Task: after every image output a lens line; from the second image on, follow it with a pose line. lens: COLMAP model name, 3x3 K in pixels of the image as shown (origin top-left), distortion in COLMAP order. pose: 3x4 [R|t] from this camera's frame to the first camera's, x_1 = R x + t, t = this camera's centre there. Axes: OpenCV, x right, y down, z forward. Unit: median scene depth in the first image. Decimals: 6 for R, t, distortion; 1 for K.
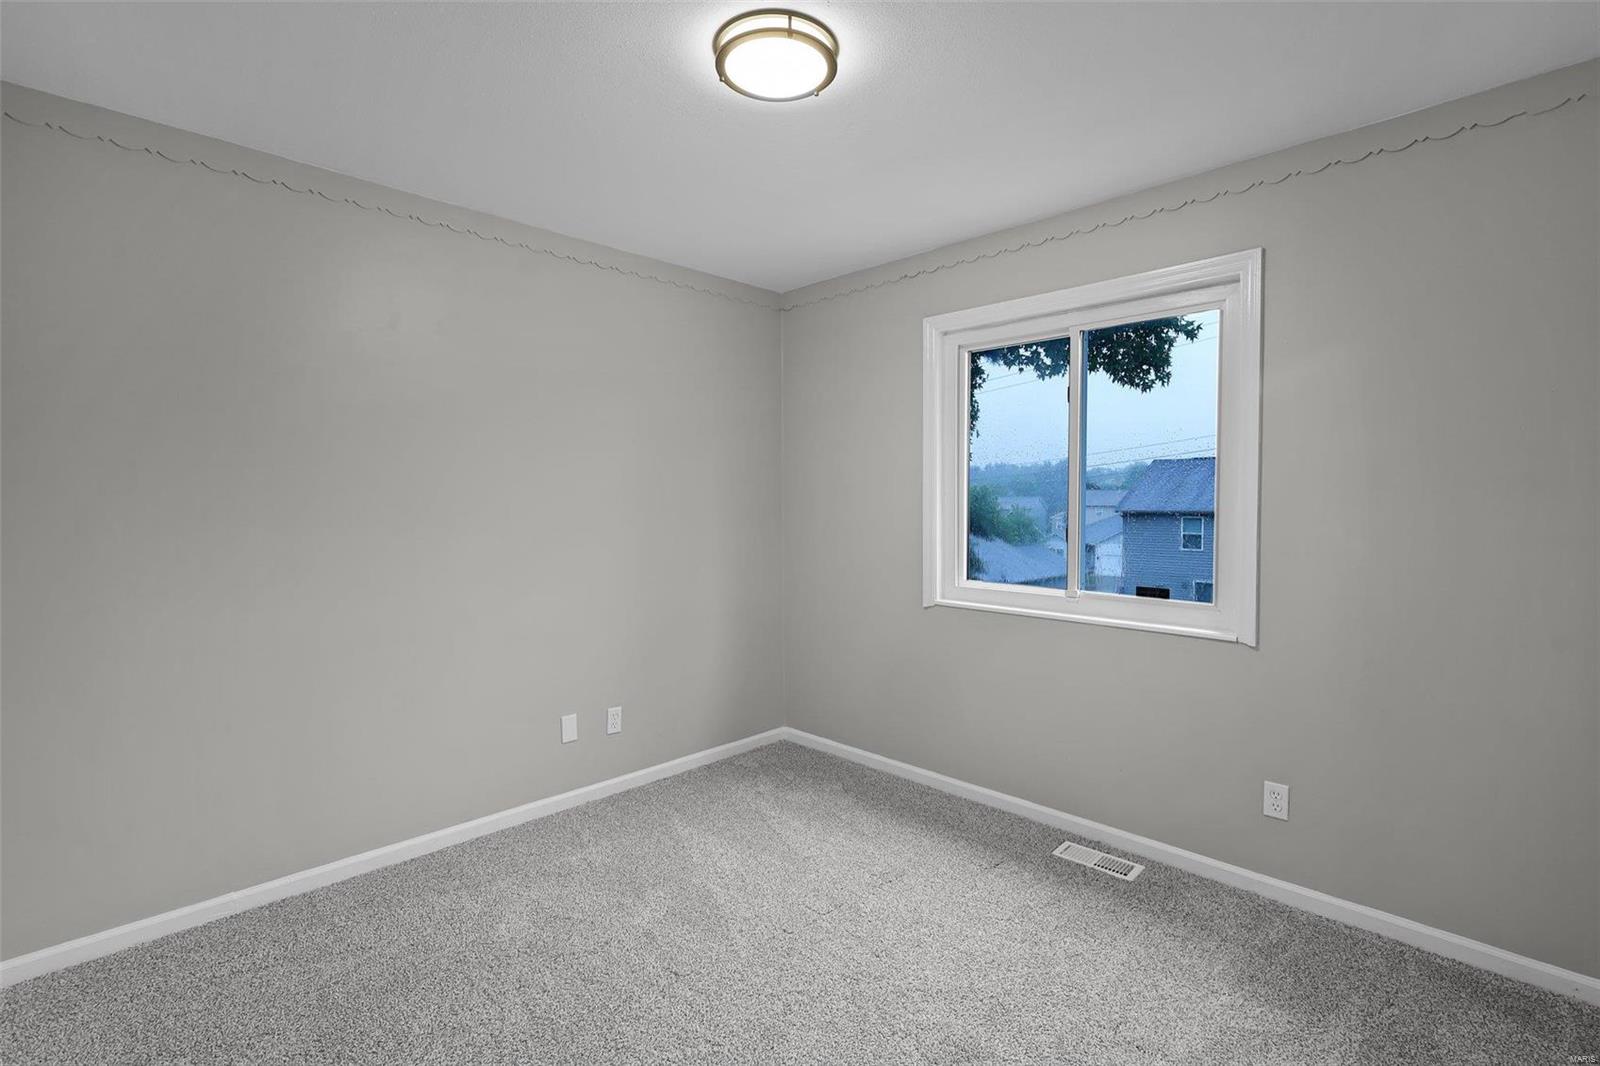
lens RADIAL K [[742.3, 0, 805.8], [0, 742.3, 530.2], [0, 0, 1]] dist [-0.002016, 0.001791]
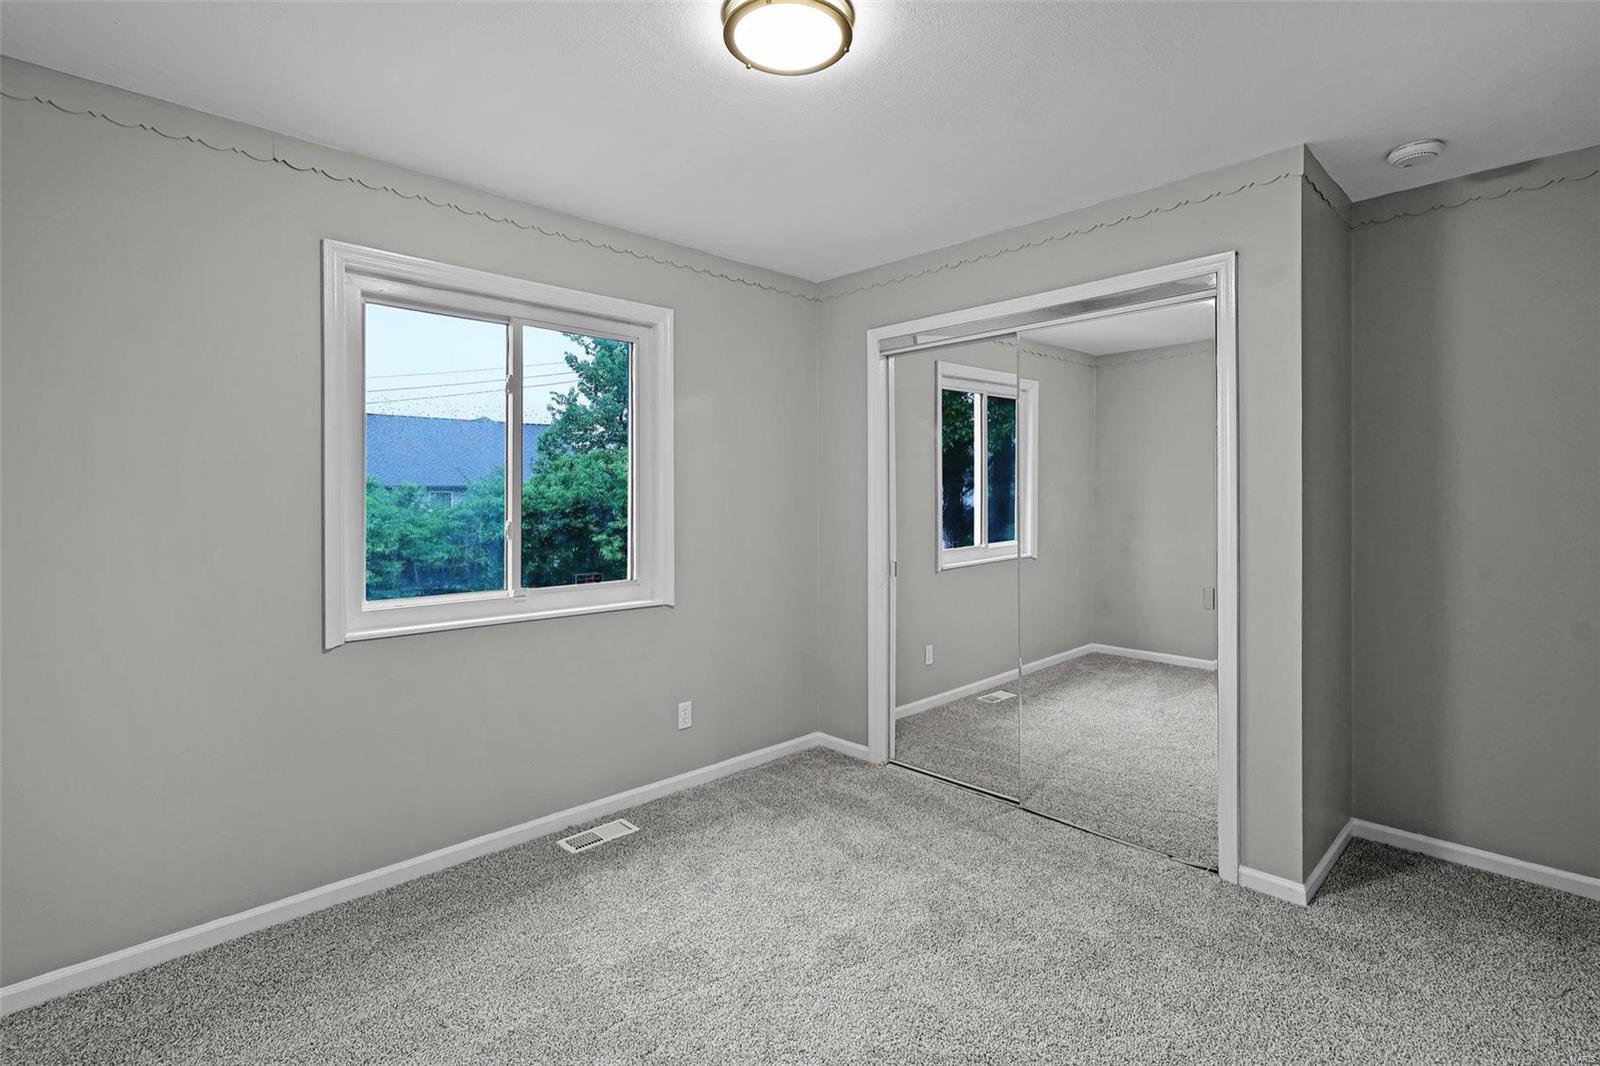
lens RADIAL K [[742.3, 0, 818.1], [0, 742.3, 496.4], [0, 0, 1]] dist [-0.002016, 0.001791]
pose [[0.010813, -0.000769, 0.999941, -0.665635], [0.042482, 0.999097, 0.000309, -0.025650], [-0.999039, 0.042476, 0.010836, 0.658824]]
